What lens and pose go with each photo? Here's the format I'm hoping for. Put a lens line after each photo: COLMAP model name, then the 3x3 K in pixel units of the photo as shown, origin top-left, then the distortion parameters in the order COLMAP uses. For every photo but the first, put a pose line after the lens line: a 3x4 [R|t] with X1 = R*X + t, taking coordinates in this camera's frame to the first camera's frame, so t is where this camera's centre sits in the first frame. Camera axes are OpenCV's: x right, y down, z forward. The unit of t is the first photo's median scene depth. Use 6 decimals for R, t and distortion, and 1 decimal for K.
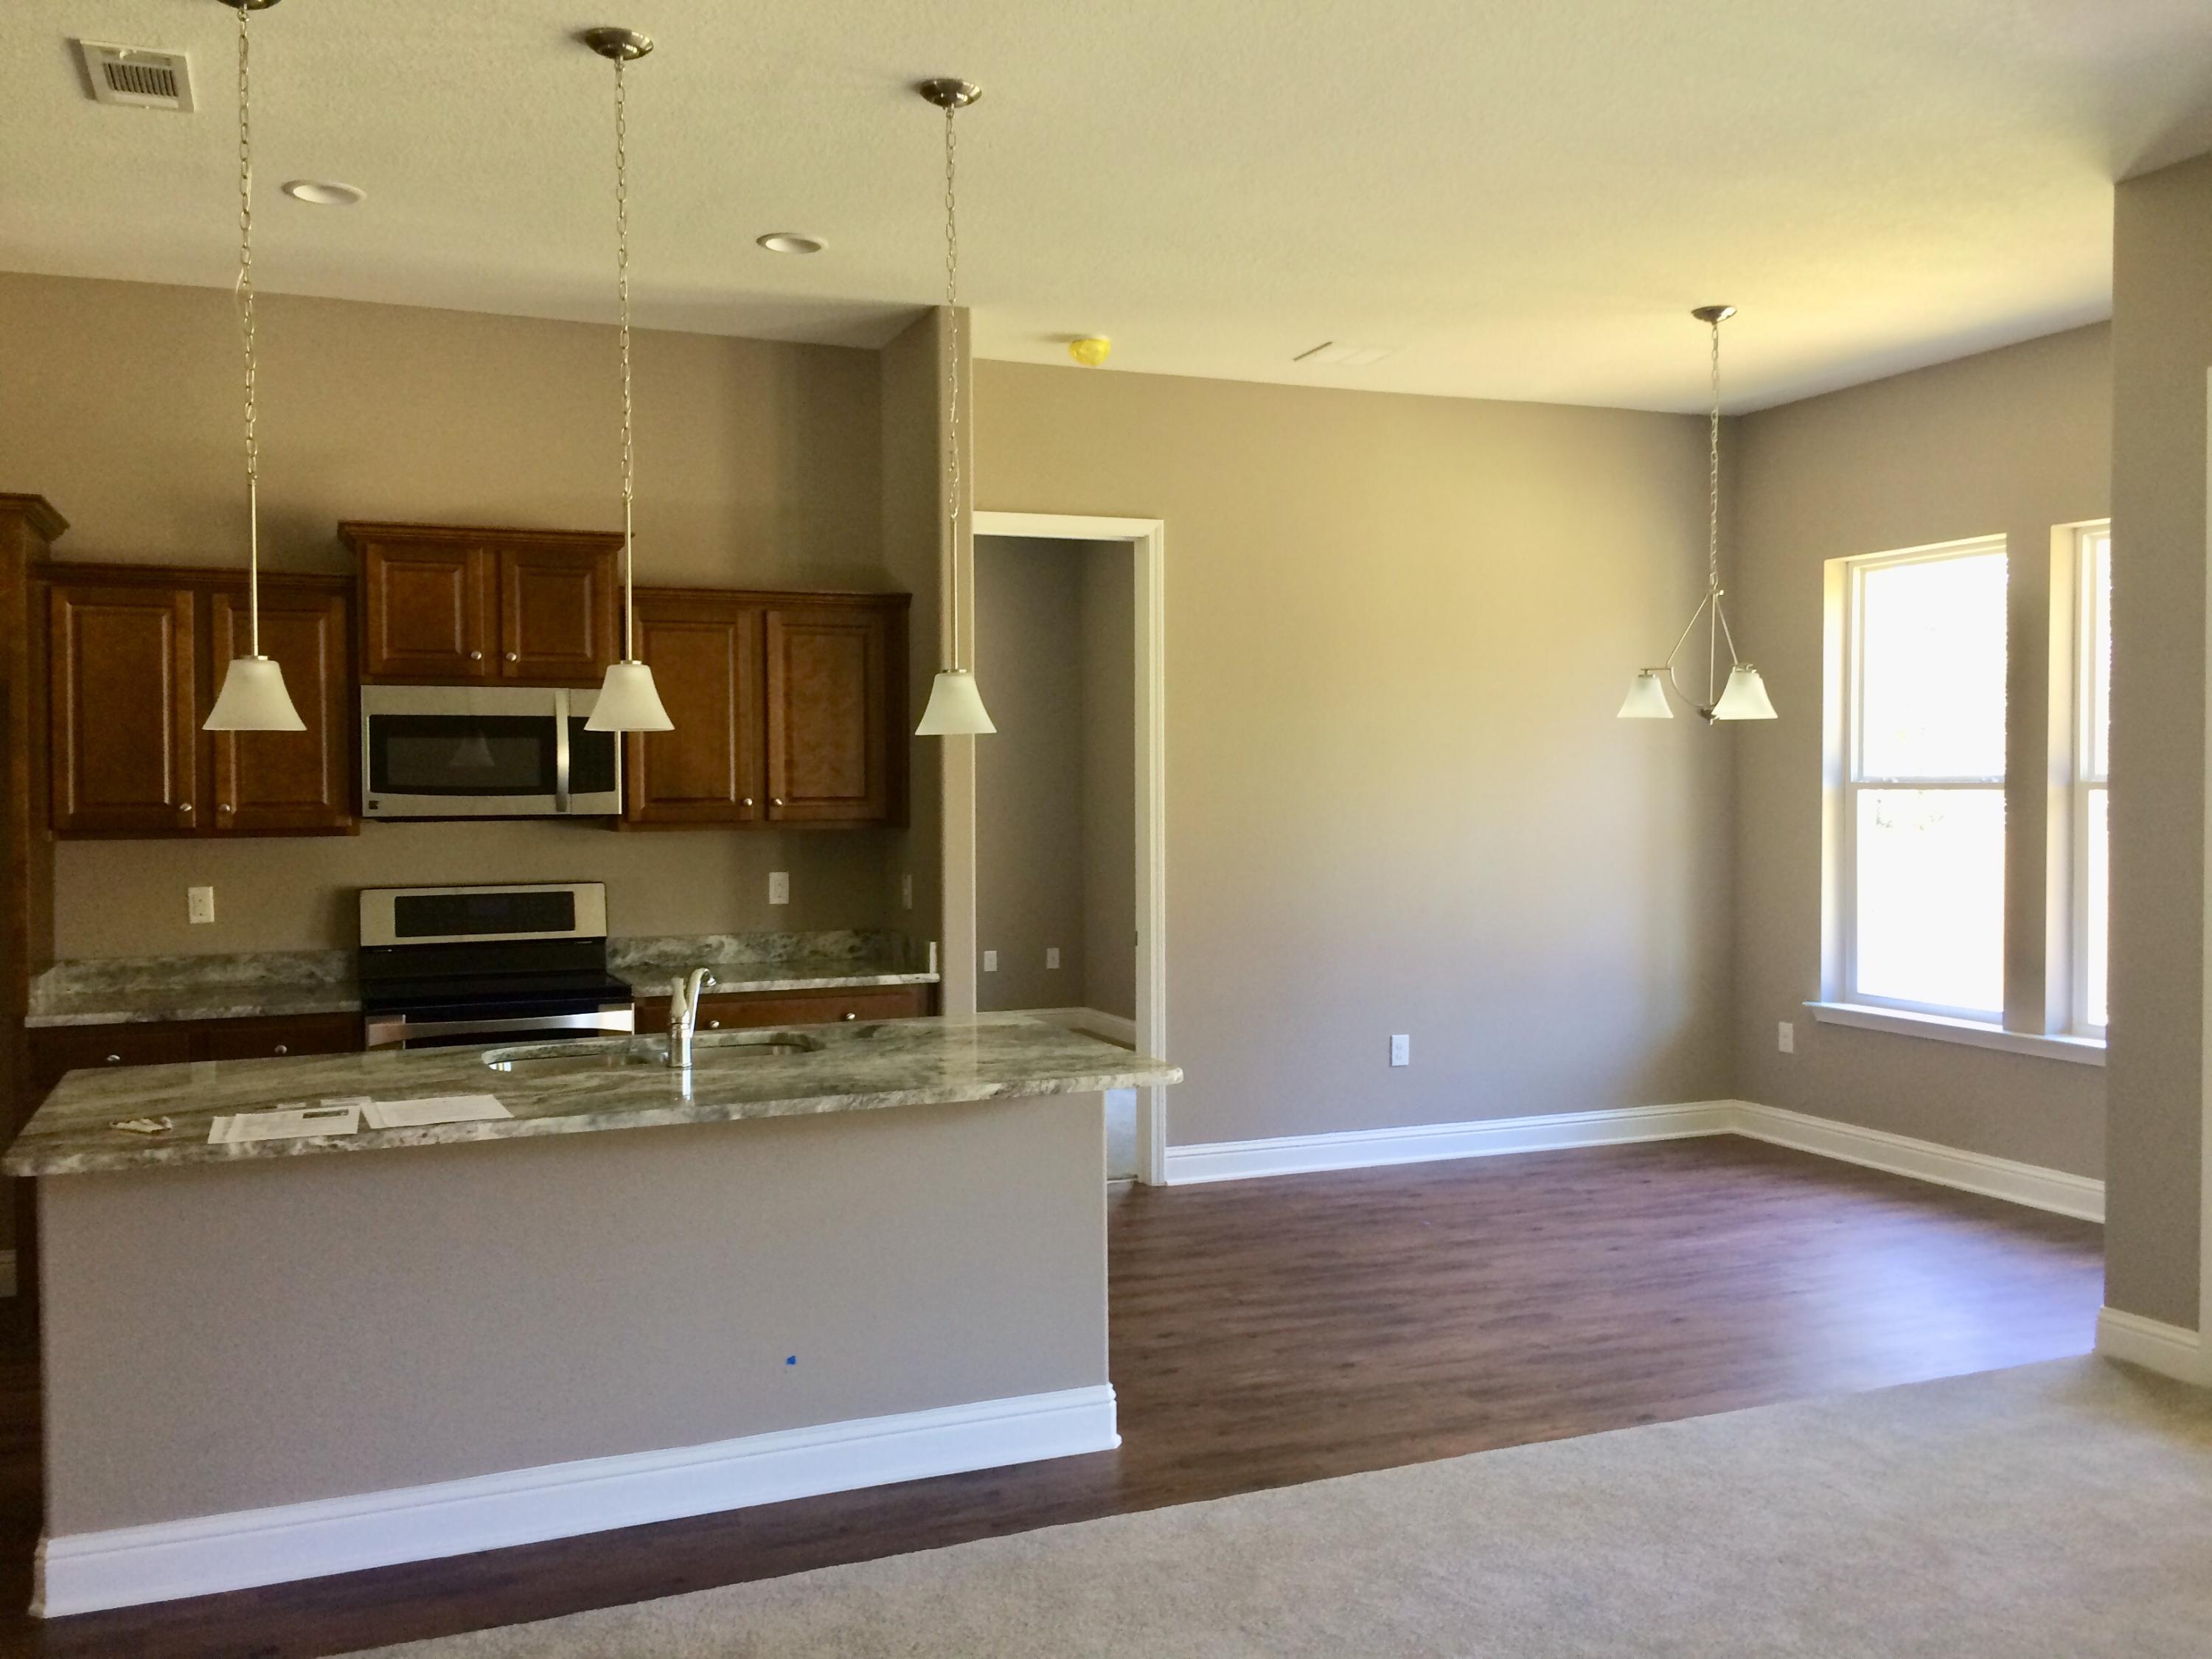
lens RADIAL K [[1894.1, 0, 1094.9], [0, 1894.1, 823.6], [0, 0, 1]] dist [0.078200, -0.111679]
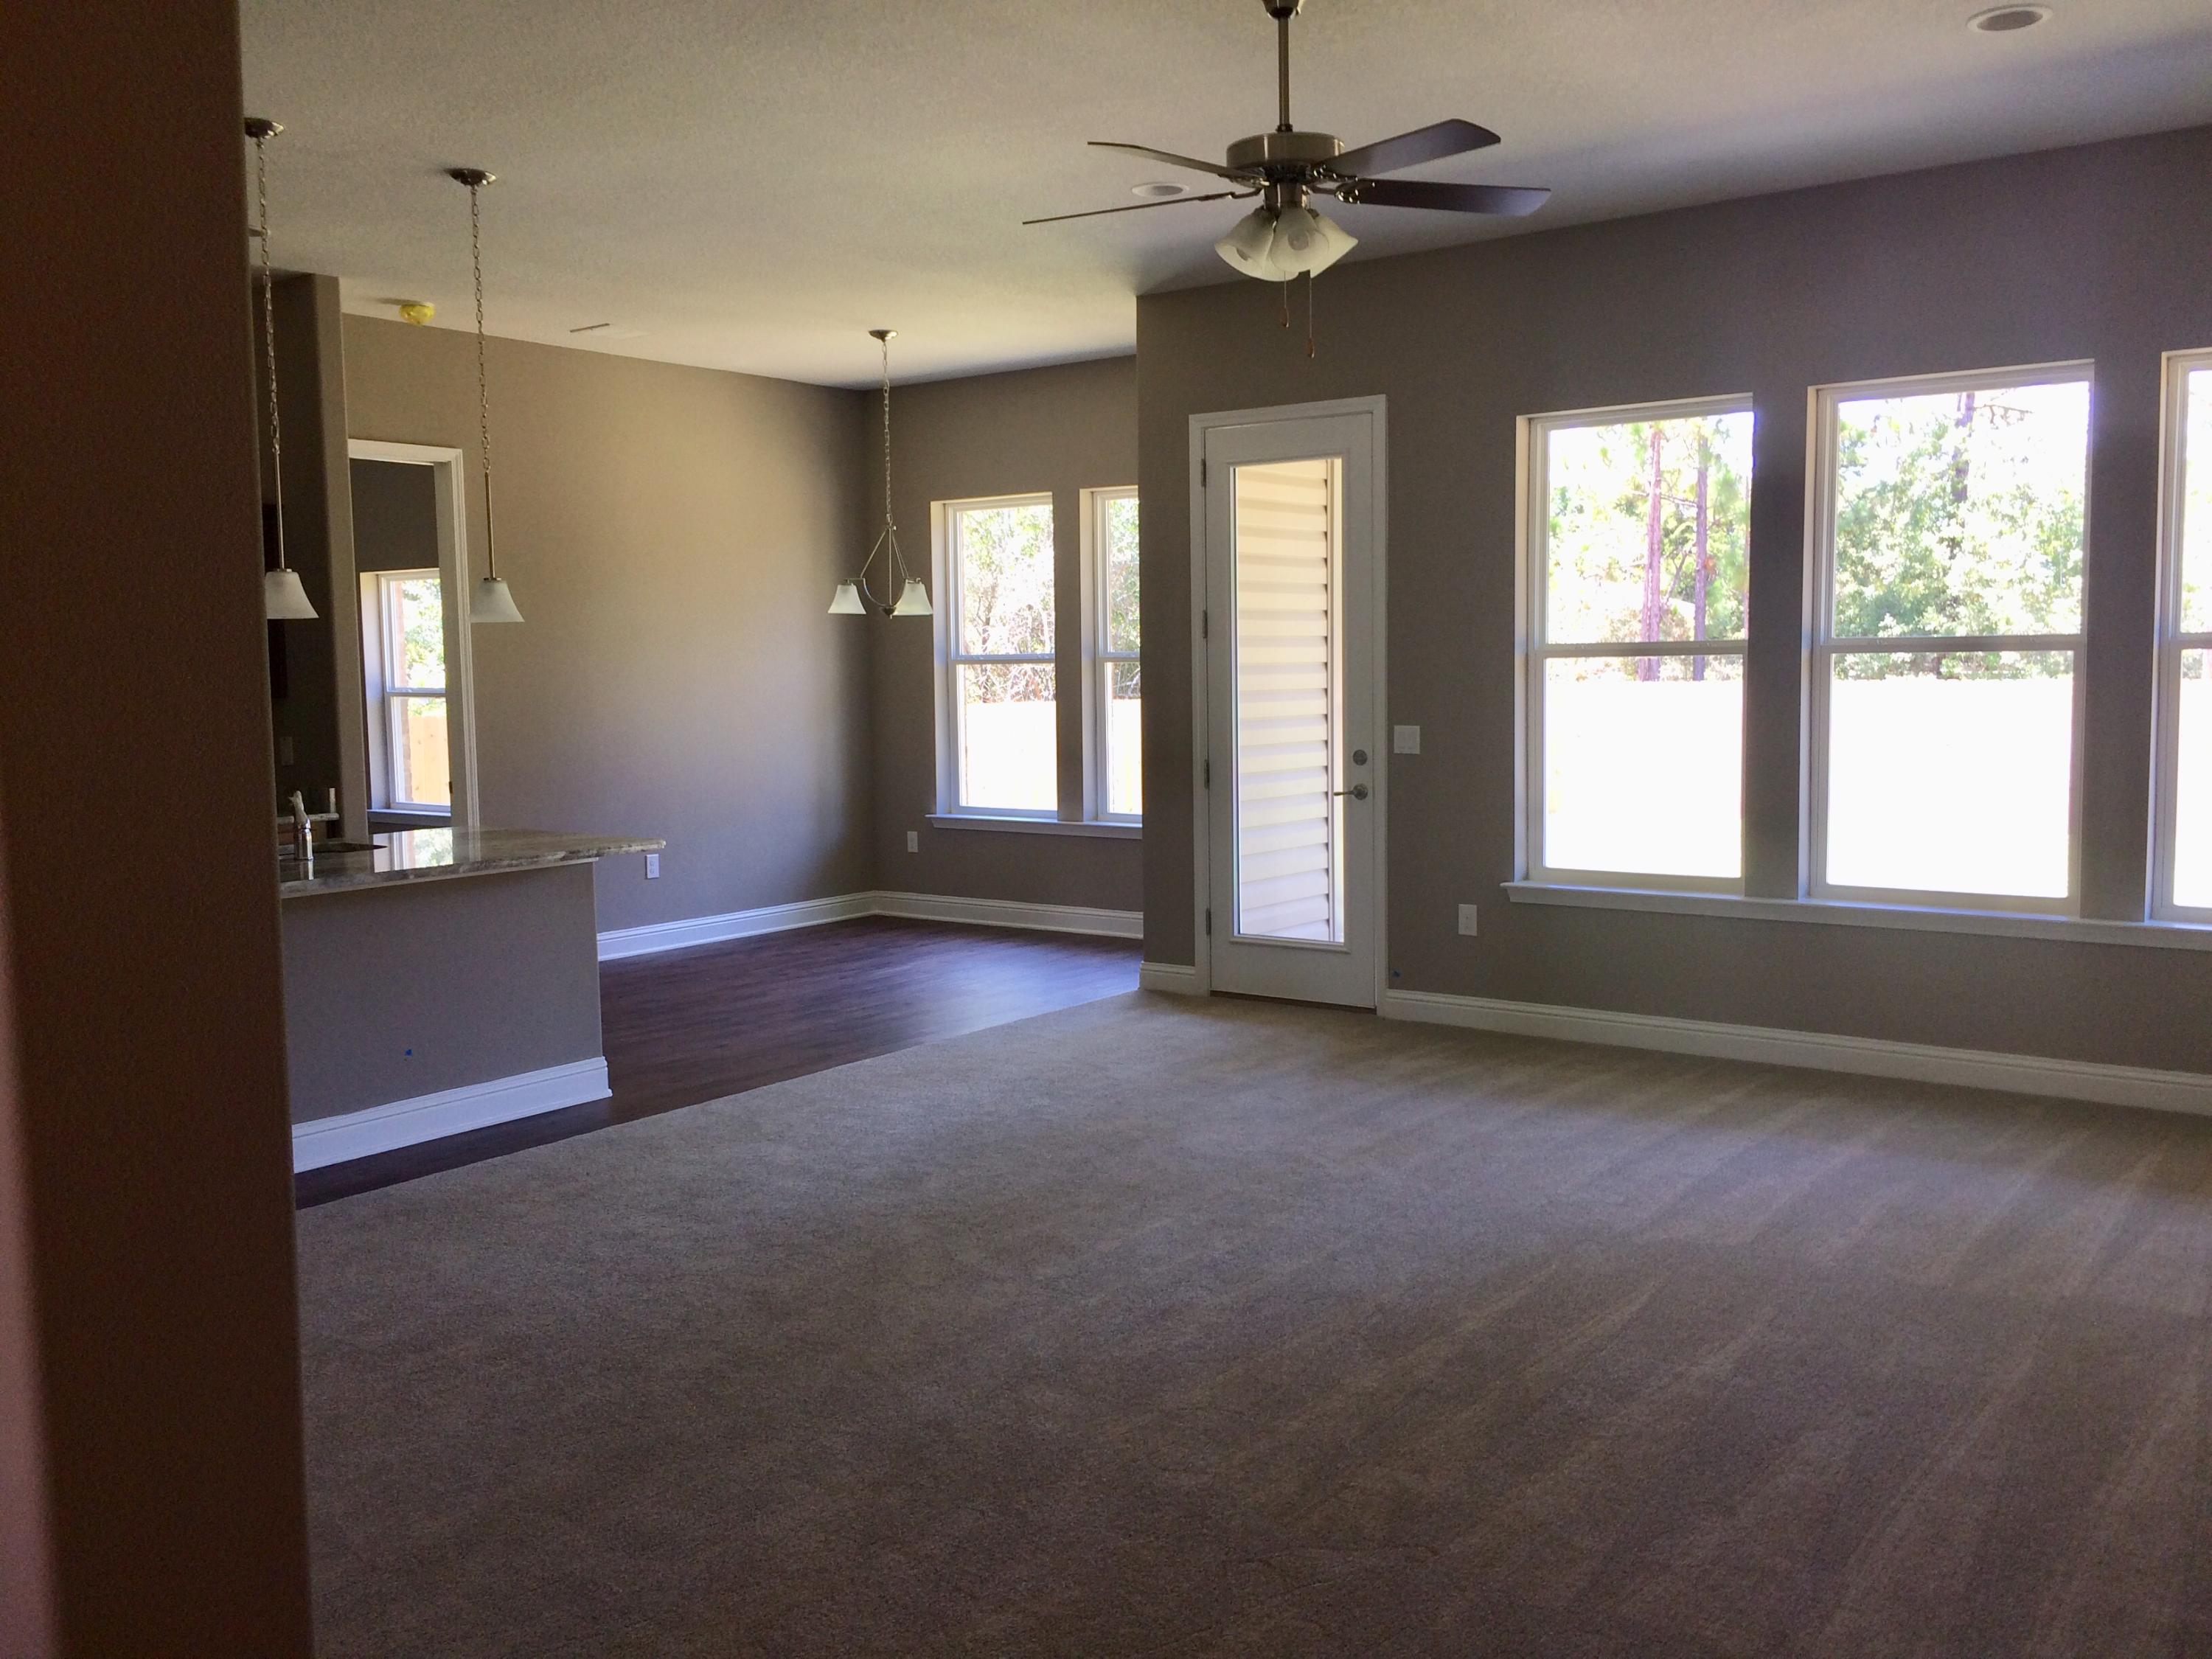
lens RADIAL K [[1894.1, 0, 1094.9], [0, 1894.1, 823.6], [0, 0, 1]] dist [0.078200, -0.111679]
pose [[0.861707, -0.050978, 0.504839, -0.323923], [0.022166, 0.997772, 0.062920, 0.019427], [-0.506922, -0.043028, 0.860918, -0.384930]]
